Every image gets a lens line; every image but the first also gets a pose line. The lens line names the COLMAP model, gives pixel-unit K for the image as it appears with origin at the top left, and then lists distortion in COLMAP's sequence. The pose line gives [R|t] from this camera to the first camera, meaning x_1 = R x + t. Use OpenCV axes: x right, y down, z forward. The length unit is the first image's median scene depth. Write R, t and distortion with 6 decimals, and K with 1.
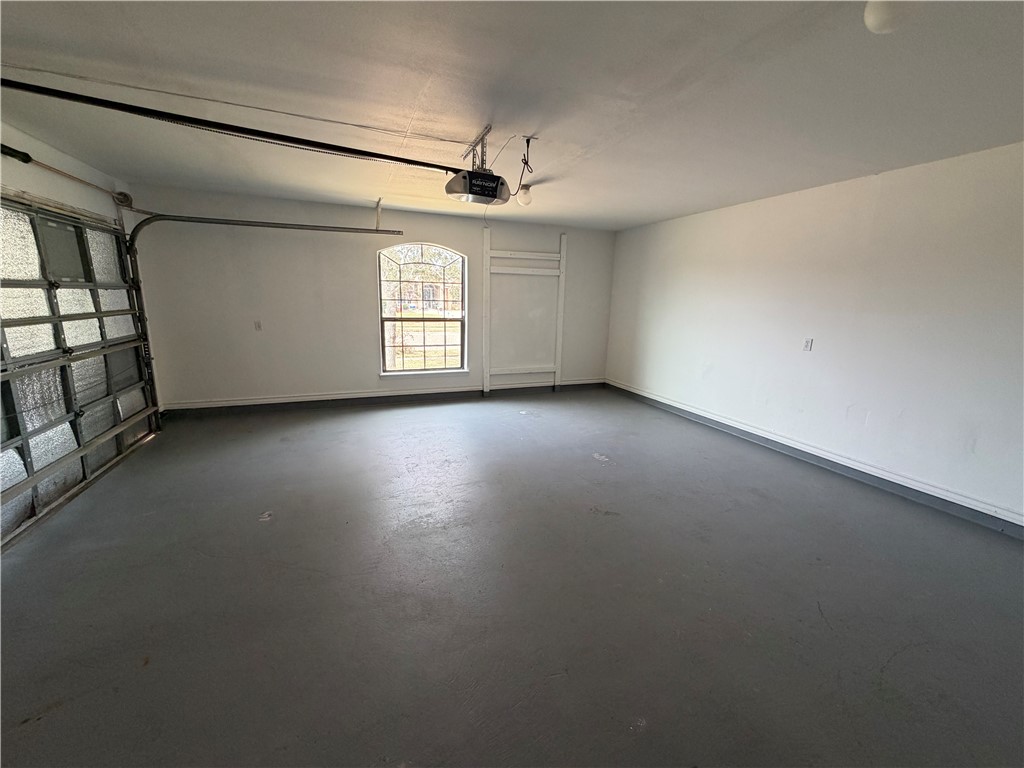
lens RADIAL K [[407.0, 0, 517.2], [0, 407.0, 386.1], [0, 0, 1]] dist [-0.002434, 0.000266]
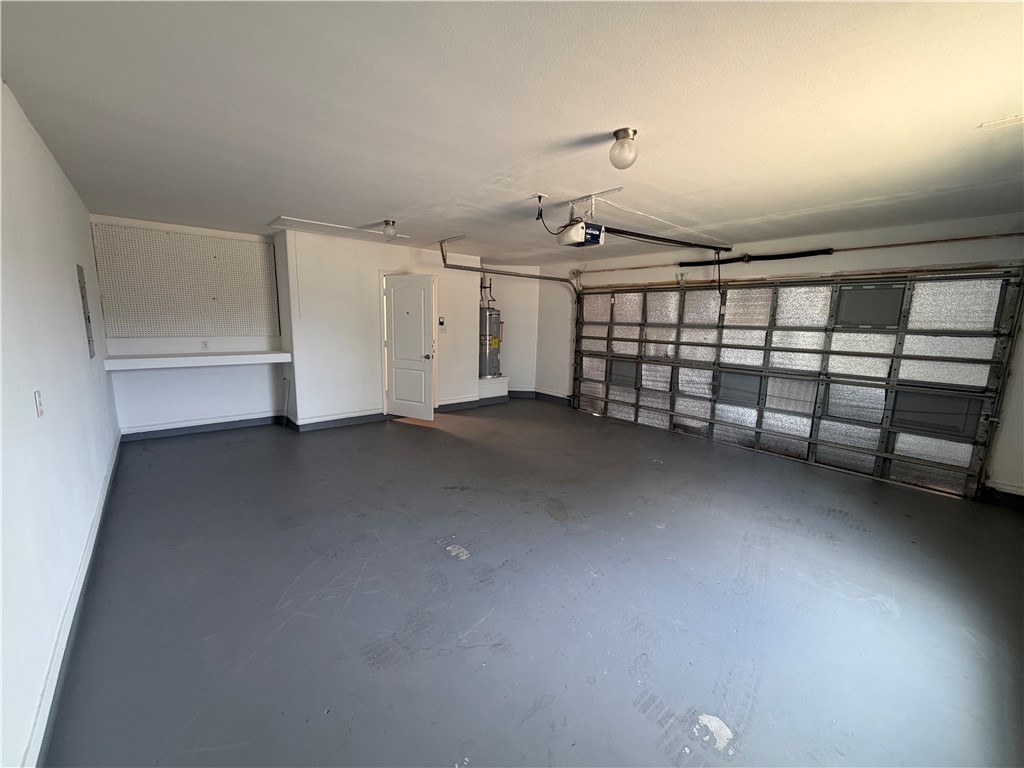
lens RADIAL K [[407.0, 0, 513.5], [0, 407.0, 383.6], [0, 0, 1]] dist [-0.002434, 0.000266]
pose [[-0.946484, 0.005866, -0.322696, 0.357891], [-0.110406, 0.933631, 0.340797, -0.359752], [0.303279, 0.358187, -0.883020, 1.633913]]
